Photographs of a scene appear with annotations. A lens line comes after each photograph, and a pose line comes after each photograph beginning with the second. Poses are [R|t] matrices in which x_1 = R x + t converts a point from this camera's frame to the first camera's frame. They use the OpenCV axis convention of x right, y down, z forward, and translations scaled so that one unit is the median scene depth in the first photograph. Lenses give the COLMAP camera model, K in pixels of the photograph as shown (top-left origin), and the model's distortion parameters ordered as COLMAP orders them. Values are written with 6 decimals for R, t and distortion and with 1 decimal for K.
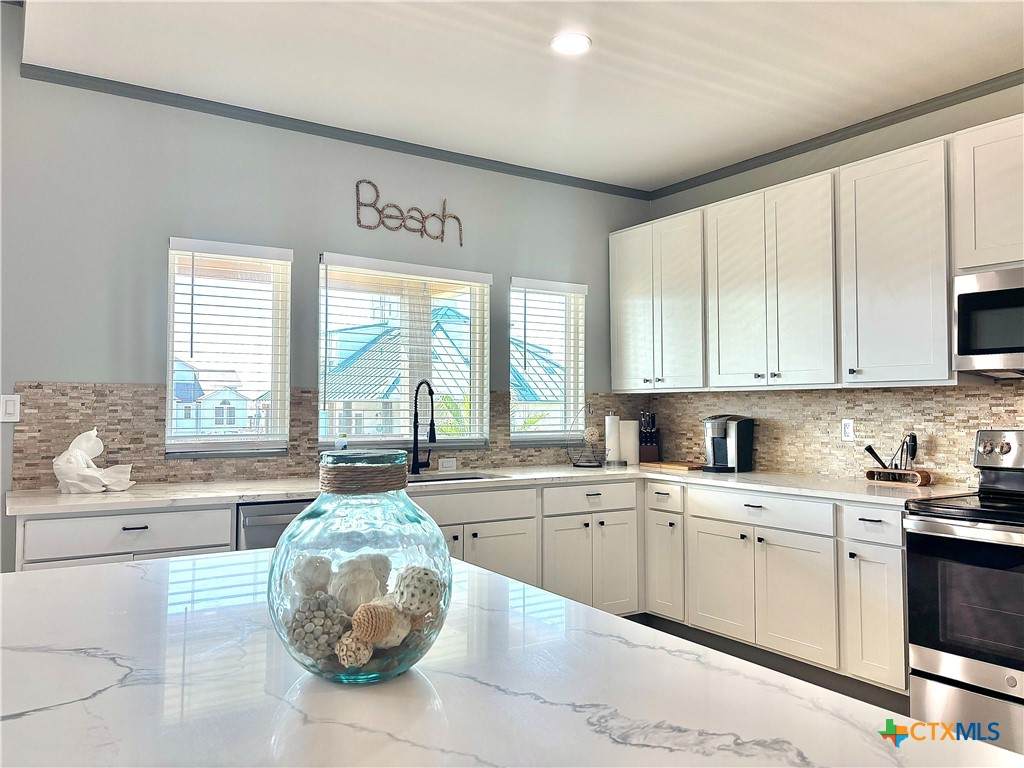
lens RADIAL K [[775.1, 0, 511.8], [0, 775.1, 386.1], [0, 0, 1]] dist [0.040052, -0.002913]
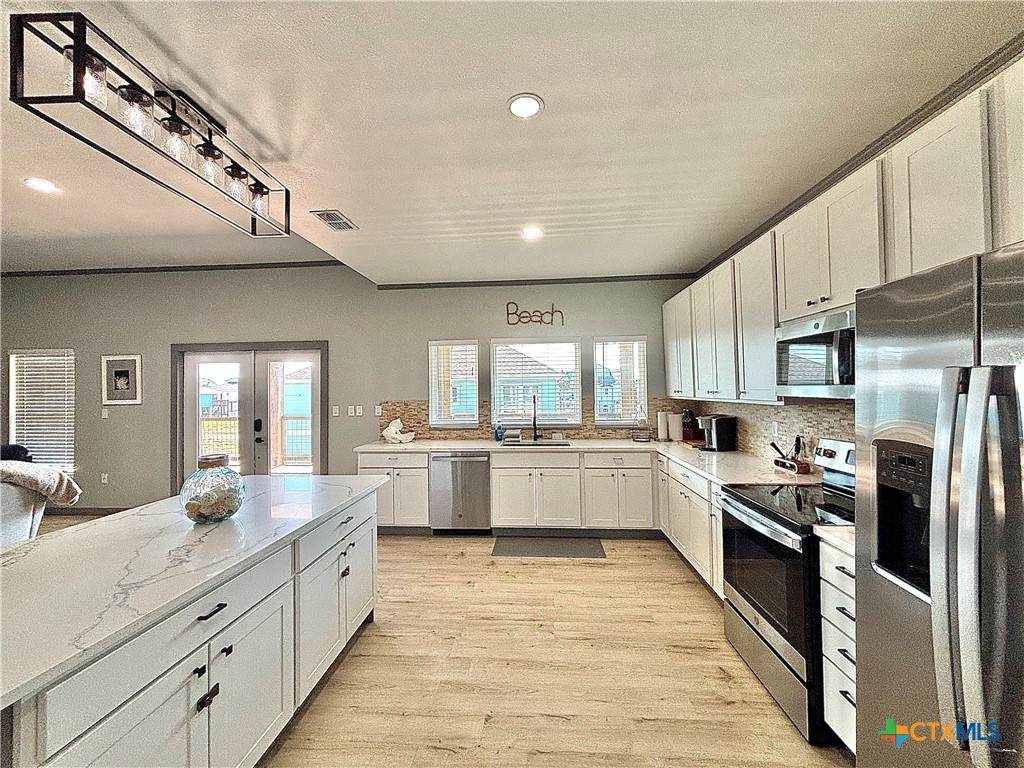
lens RADIAL K [[411.7, 0, 510.4], [0, 411.7, 382.4], [0, 0, 1]] dist [0.001399, -0.000068]
pose [[0.793197, -0.025258, -0.608442, 0.488325], [0.035399, 0.999362, 0.004663, -0.049136], [0.607936, -0.025237, 0.793585, 0.095540]]
